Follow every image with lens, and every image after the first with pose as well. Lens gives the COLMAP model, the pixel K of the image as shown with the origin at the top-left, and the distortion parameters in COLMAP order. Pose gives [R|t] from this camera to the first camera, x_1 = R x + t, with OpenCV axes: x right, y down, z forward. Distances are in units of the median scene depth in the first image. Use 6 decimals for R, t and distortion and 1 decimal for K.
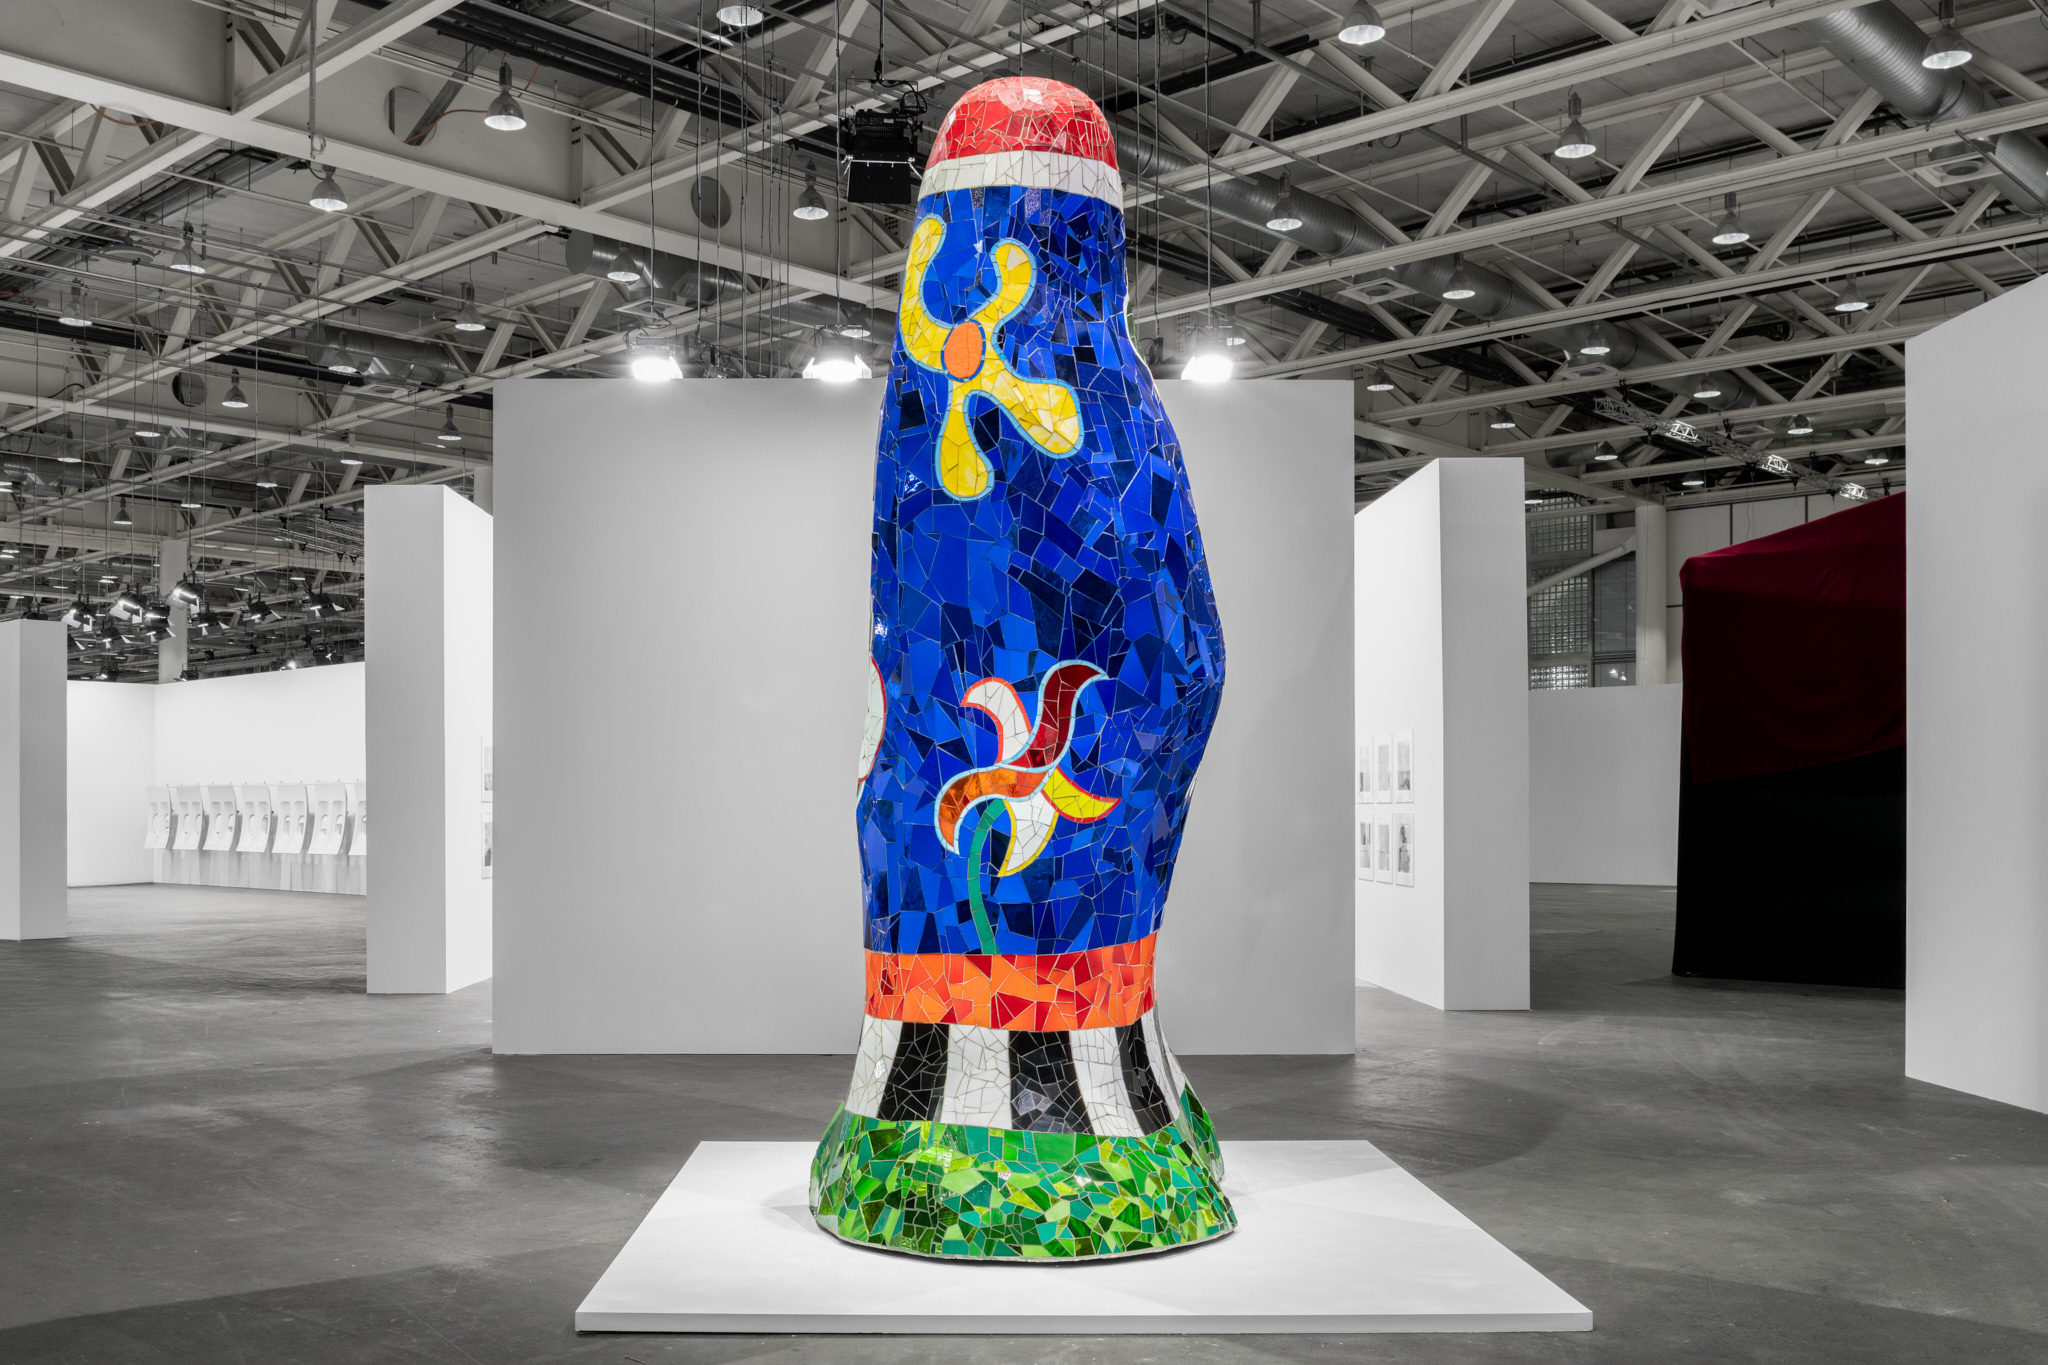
lens RADIAL K [[1933.8, 0, 900.5], [0, 1933.8, 735.0], [0, 0, 1]] dist [-0.024450, -0.012888]
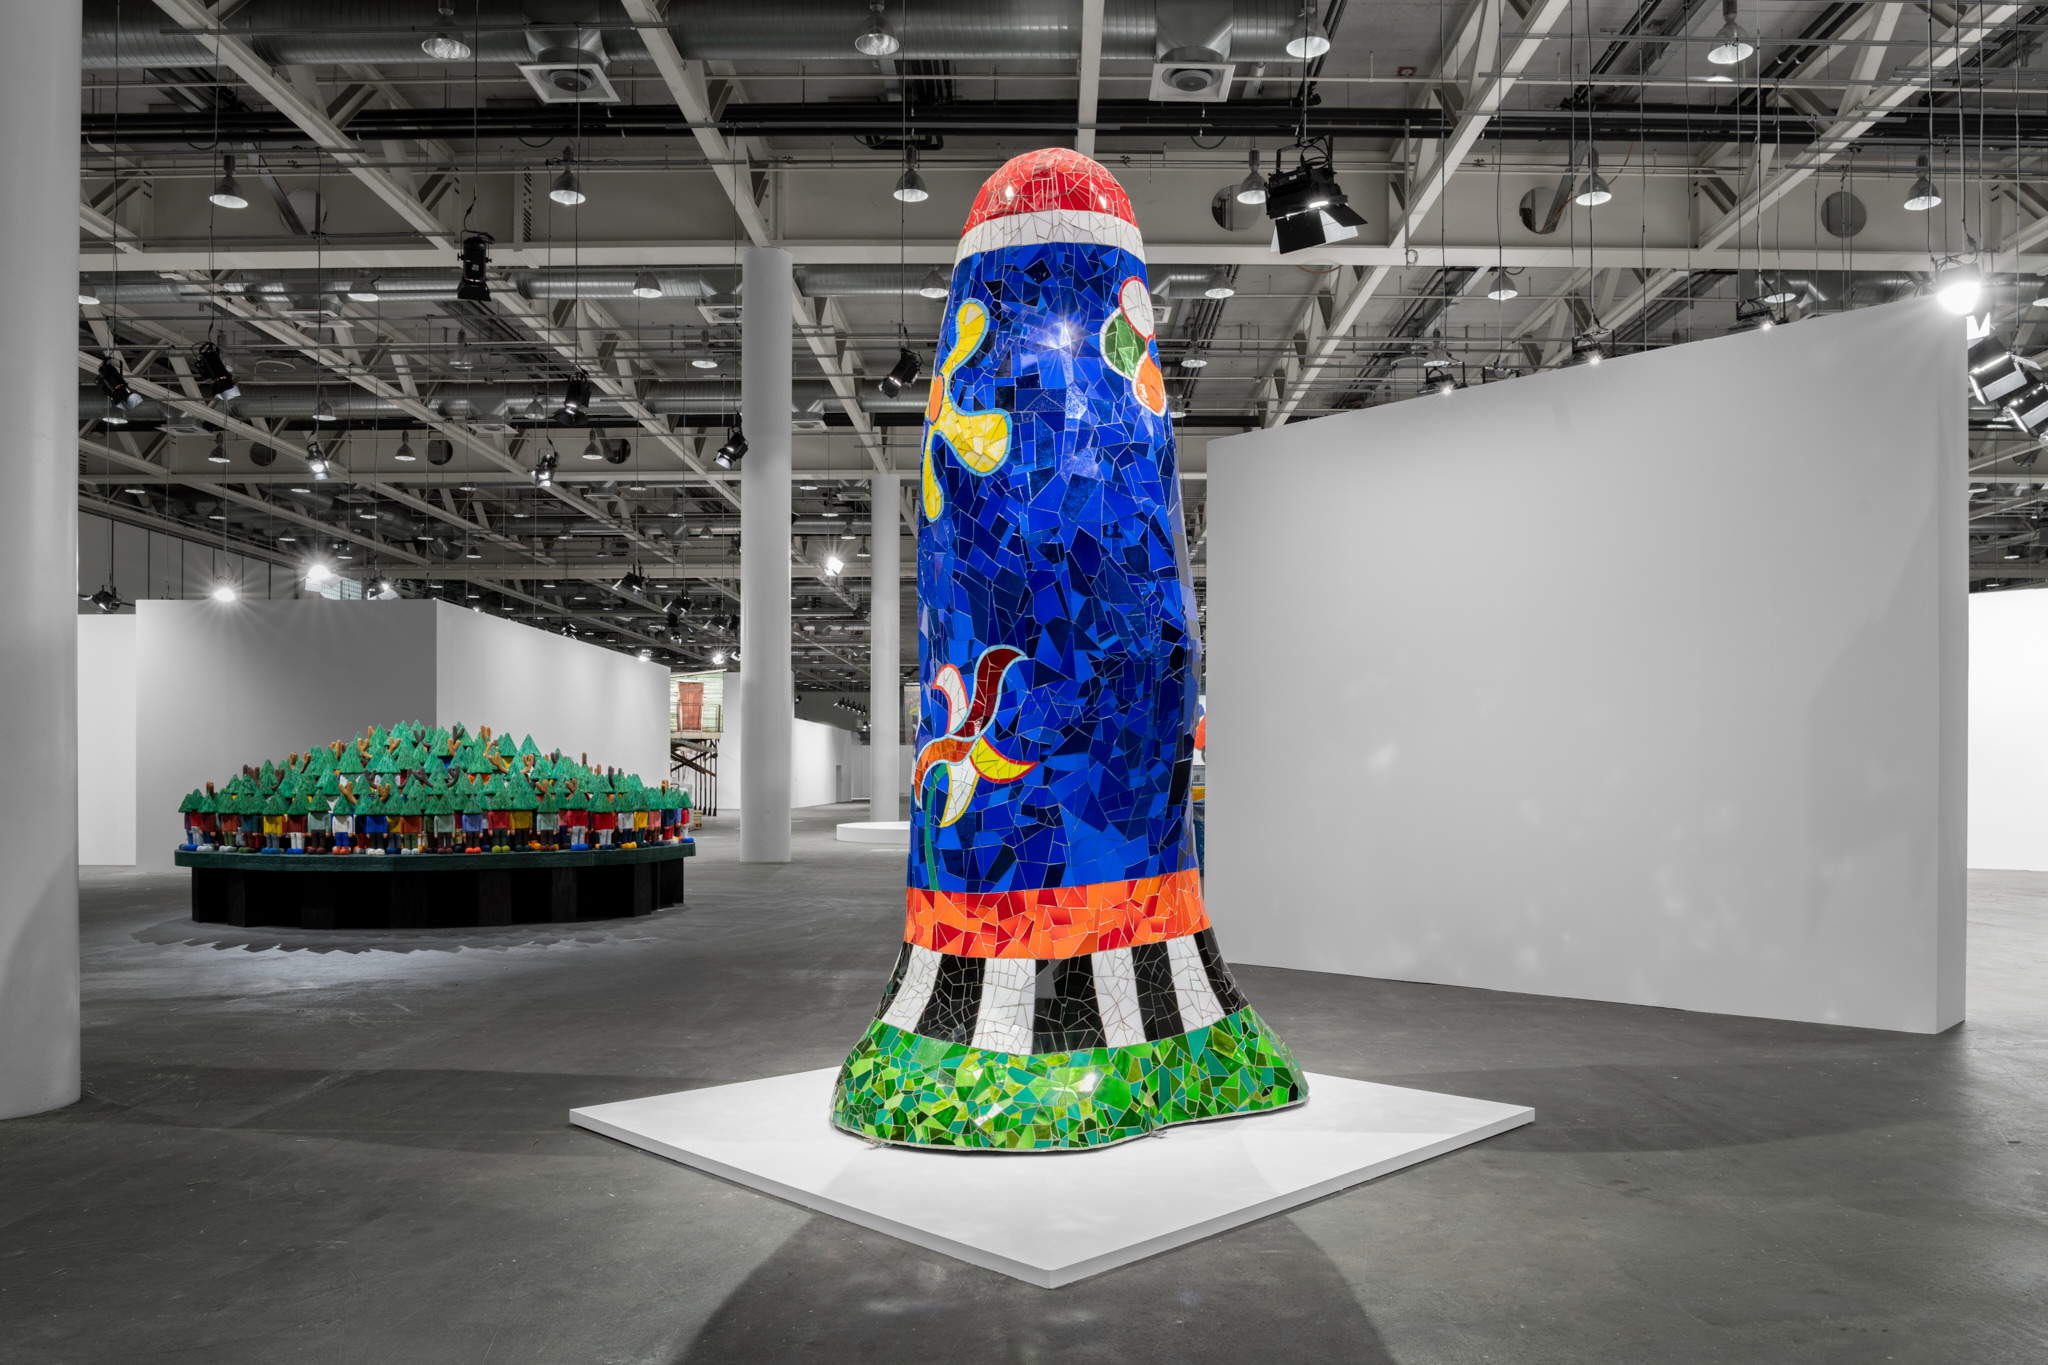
lens RADIAL K [[1491.8, 0, 1033.1], [0, 1491.8, 737.3], [0, 0, 1]] dist [-0.040326, -0.003654]
pose [[0.704480, -0.021412, -0.709401, 0.751357], [0.032952, 0.999454, 0.002557, 0.015840], [0.708959, -0.025177, 0.704800, 0.373884]]
